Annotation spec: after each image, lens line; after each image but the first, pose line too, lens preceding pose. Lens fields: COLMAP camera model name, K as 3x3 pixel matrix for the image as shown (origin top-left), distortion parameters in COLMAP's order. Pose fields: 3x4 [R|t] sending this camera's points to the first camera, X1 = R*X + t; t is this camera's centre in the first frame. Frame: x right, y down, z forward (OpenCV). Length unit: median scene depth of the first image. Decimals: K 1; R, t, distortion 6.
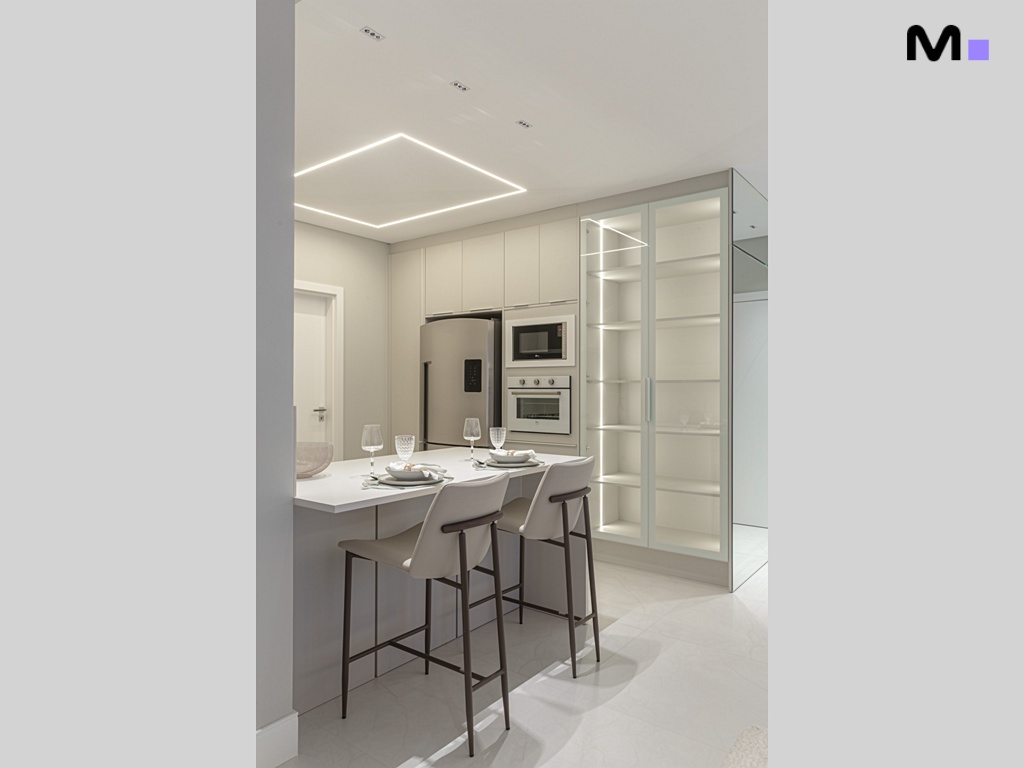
lens RADIAL K [[592.0, 0, 512.0], [0, 592.0, 384.0], [0, 0, 1]] dist [0.002996, 0.000120]
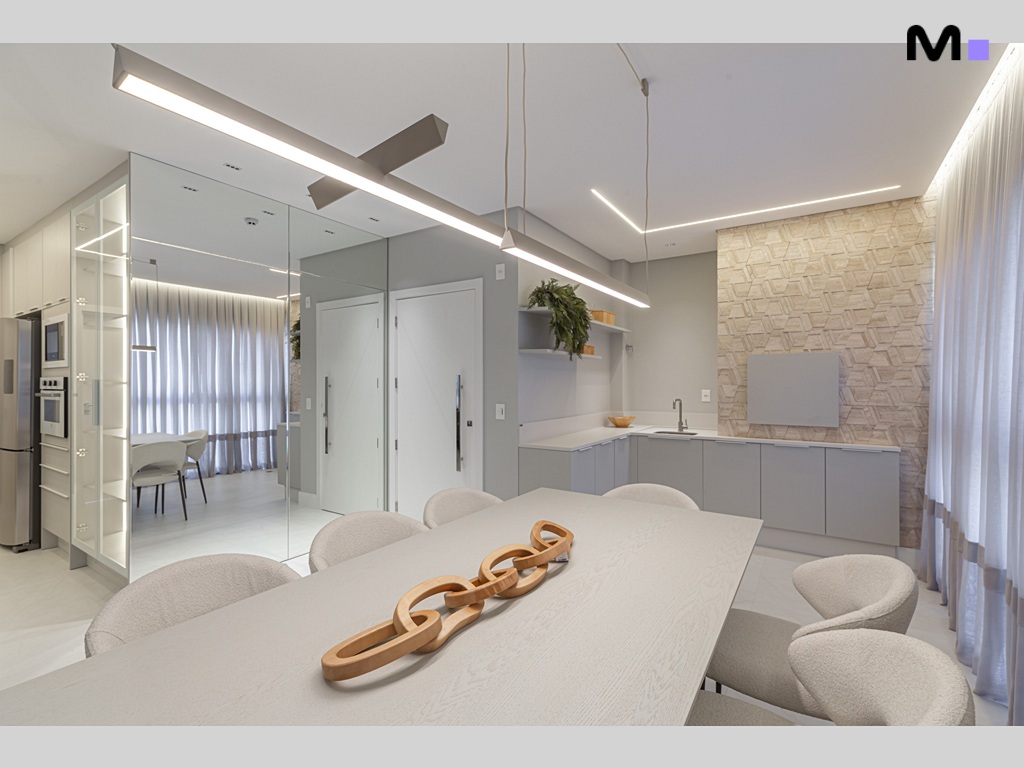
lens RADIAL K [[463.9, 0, 512.0], [0, 463.9, 384.0], [0, 0, 1]] dist [0.001016, -0.000212]
pose [[0.997866, -0.000848, 0.065284, 0.819515], [0.000551, 0.999989, 0.004569, -0.005650], [-0.065288, -0.004523, 0.997856, 0.219686]]
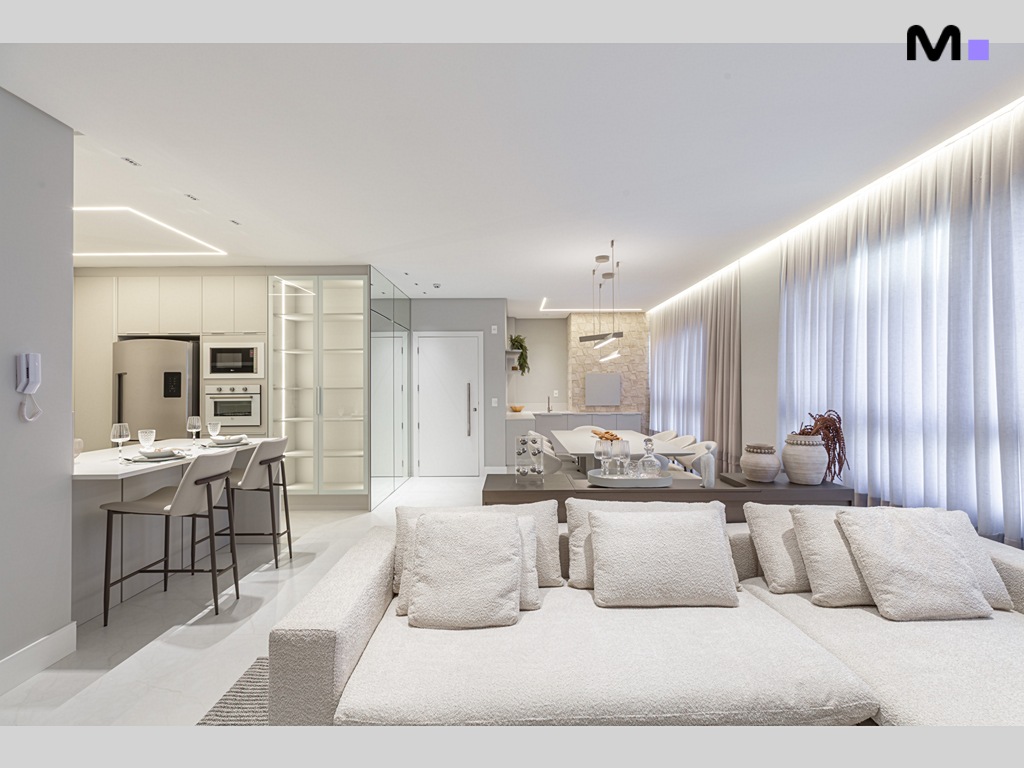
lens RADIAL K [[463.9, 0, 512.0], [0, 463.9, 384.0], [0, 0, 1]] dist [0.001016, -0.000212]
pose [[0.799941, -0.002243, 0.600075, -0.094927], [0.003873, 0.999991, -0.001426, -0.013048], [-0.600067, 0.003465, 0.799942, -0.286500]]
